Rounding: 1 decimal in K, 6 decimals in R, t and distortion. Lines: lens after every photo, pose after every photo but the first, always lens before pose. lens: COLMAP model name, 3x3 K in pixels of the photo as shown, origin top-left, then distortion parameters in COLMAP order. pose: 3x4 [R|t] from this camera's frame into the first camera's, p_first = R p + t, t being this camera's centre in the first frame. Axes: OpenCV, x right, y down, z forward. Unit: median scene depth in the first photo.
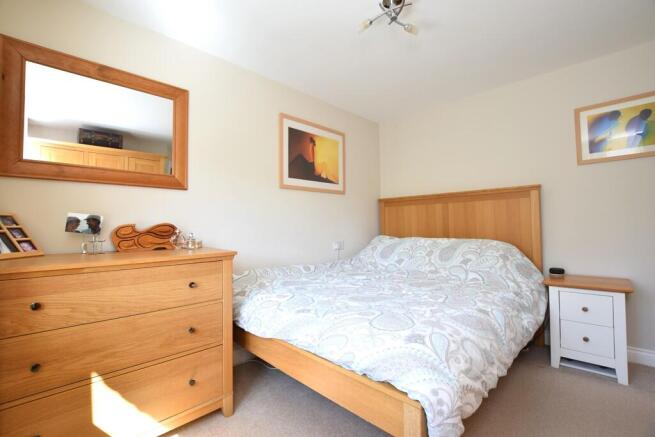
lens RADIAL K [[286.8, 0, 327.5], [0, 286.8, 218.5], [0, 0, 1]] dist [-0.038305, 0.000168]
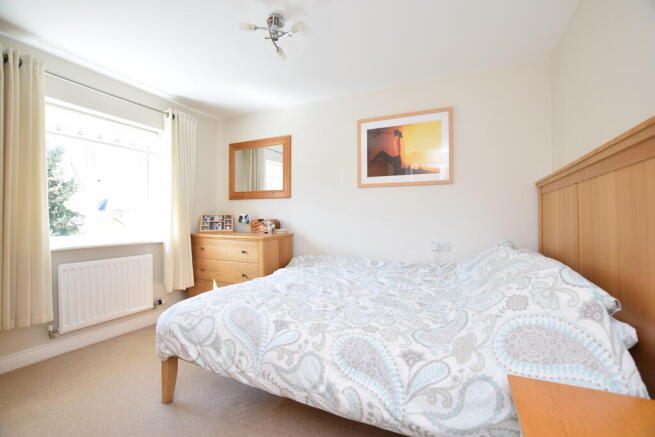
lens RADIAL K [[306.3, 0, 327.5], [0, 306.3, 218.5], [0, 0, 1]] dist [-0.000327, 0.000038]
pose [[0.328034, 0.011213, -0.944599, 0.912154], [0.012576, 0.999789, 0.016236, -0.006704], [0.944582, -0.017206, 0.327824, 0.475328]]
